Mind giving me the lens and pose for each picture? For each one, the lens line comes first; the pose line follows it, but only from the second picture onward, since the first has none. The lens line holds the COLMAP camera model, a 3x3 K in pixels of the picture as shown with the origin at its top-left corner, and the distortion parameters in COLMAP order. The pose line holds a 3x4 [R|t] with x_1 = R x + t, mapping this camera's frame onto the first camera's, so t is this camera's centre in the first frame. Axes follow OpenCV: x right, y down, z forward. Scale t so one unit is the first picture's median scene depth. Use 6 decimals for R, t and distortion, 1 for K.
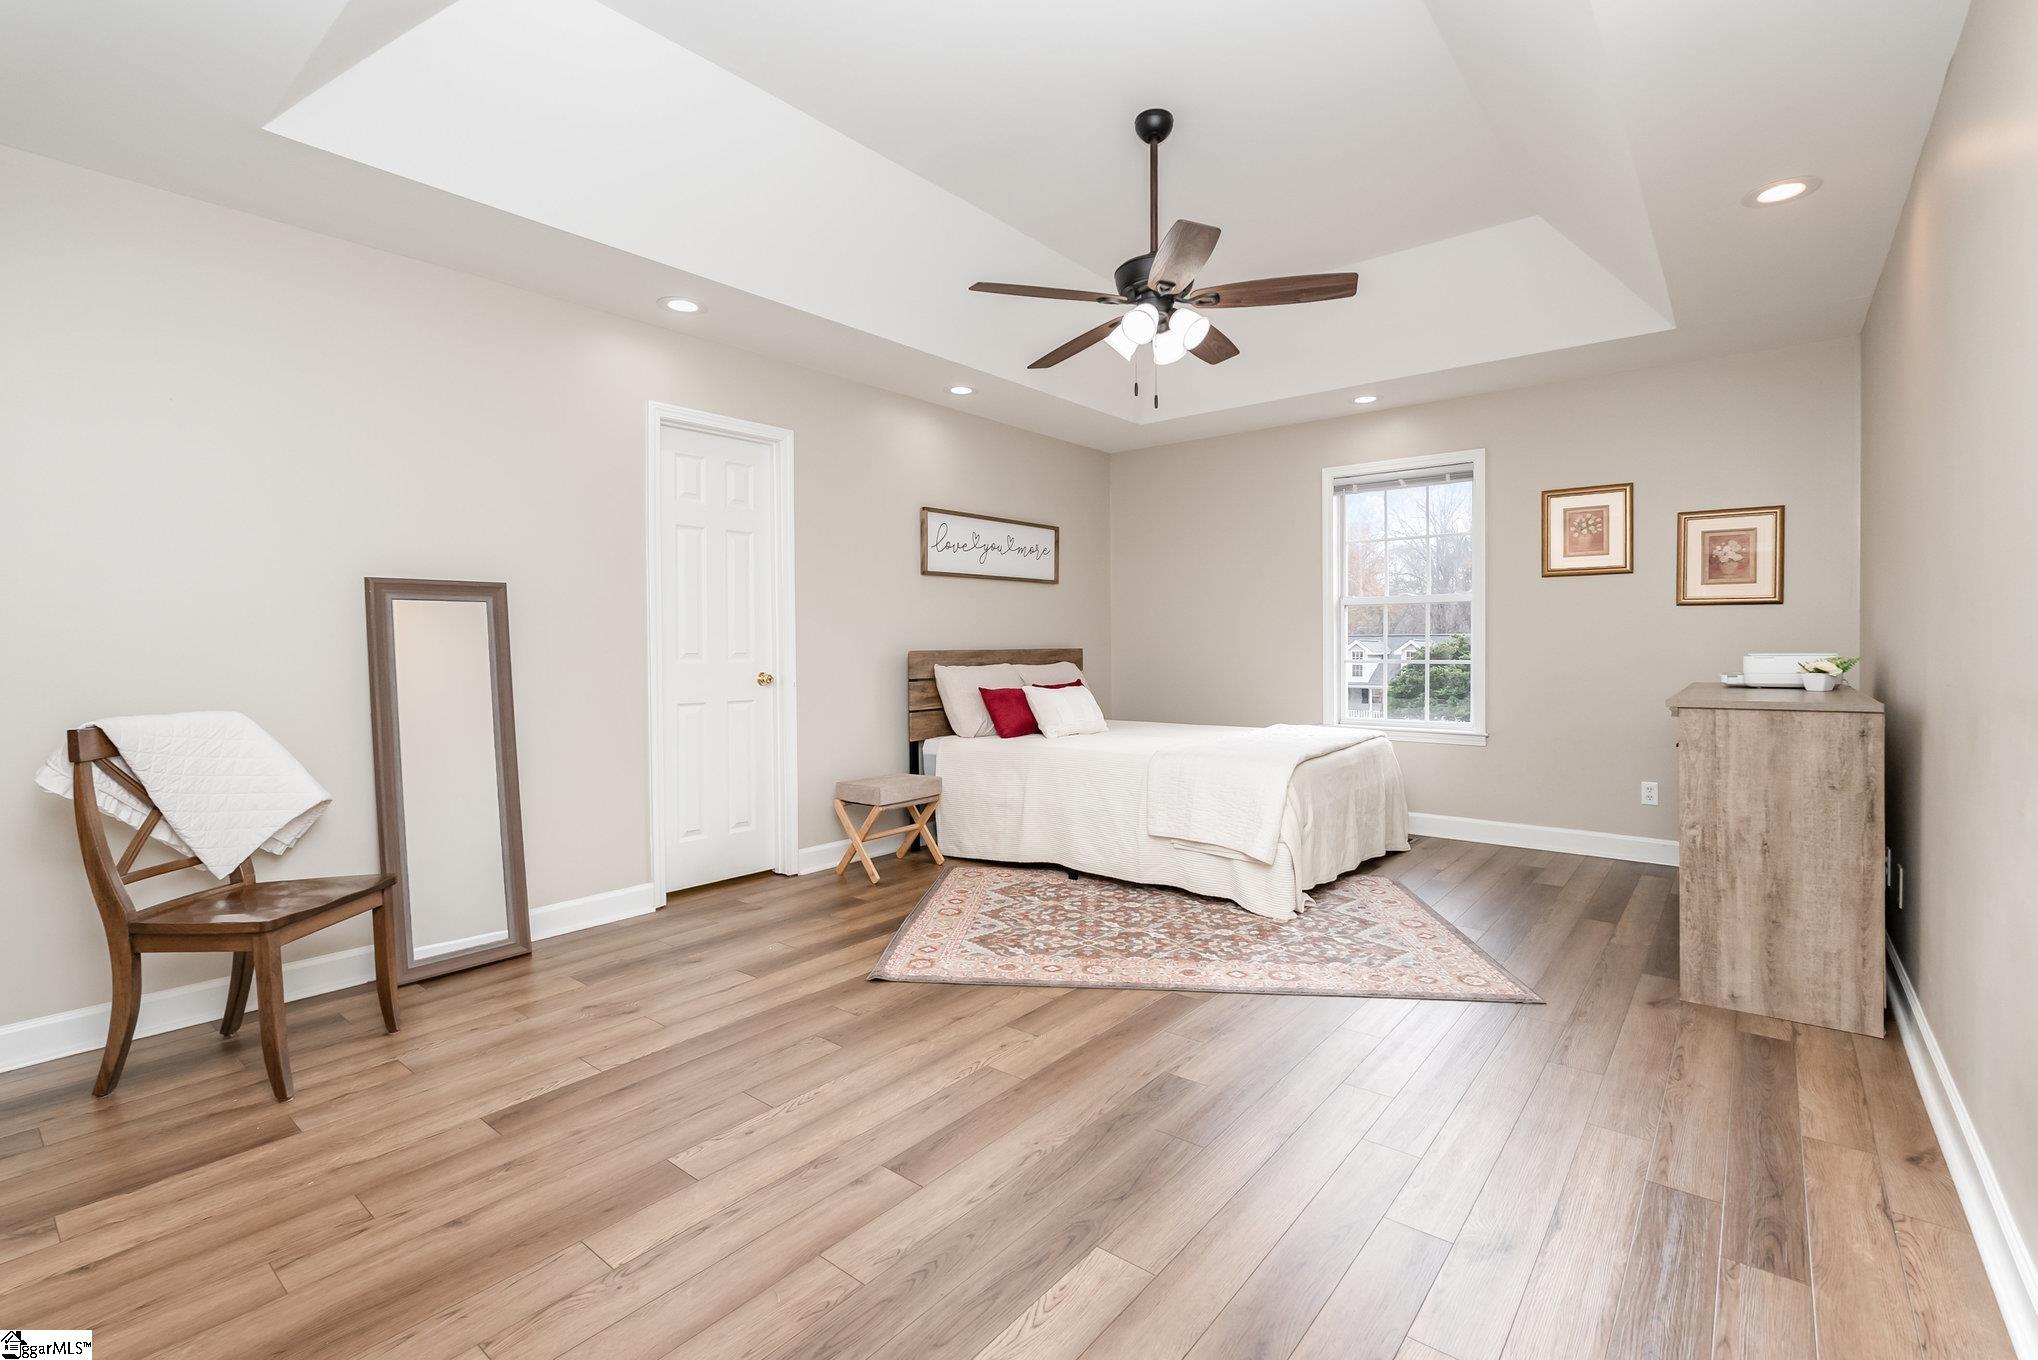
lens RADIAL K [[902.5, 0, 1017.0], [0, 902.5, 663.7], [0, 0, 1]] dist [-0.003096, -0.000803]
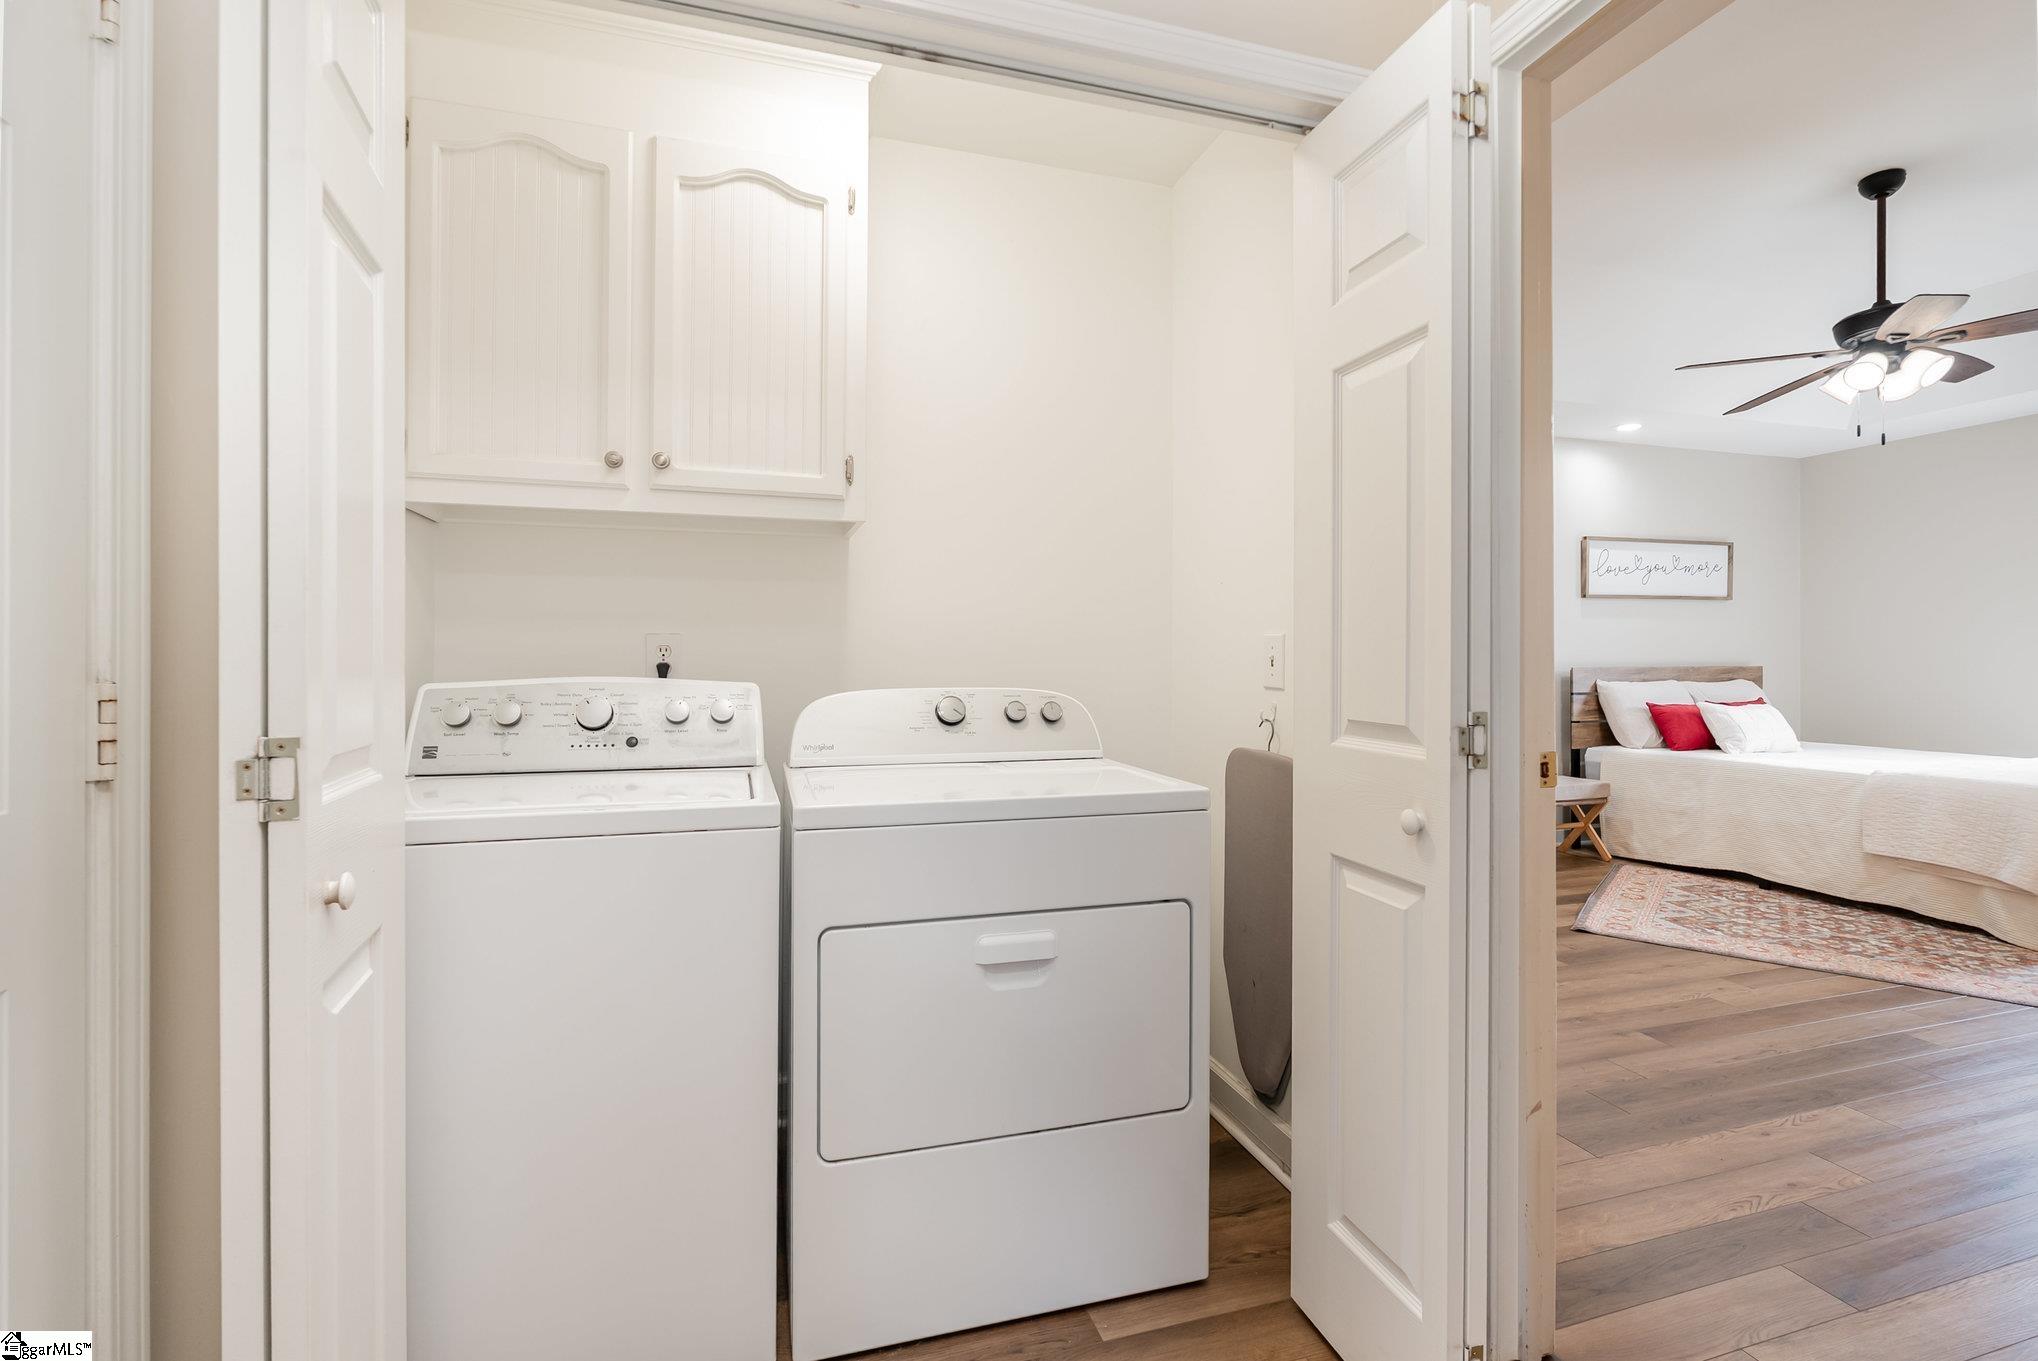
lens RADIAL K [[902.5, 0, 1017.0], [0, 902.5, 664.2], [0, 0, 1]] dist [-0.003096, -0.000803]
pose [[0.832882, 0.007254, -0.553404, -0.093626], [-0.014309, 0.999862, -0.008429, 0.001102], [0.553266, 0.014939, 0.832871, -0.385586]]
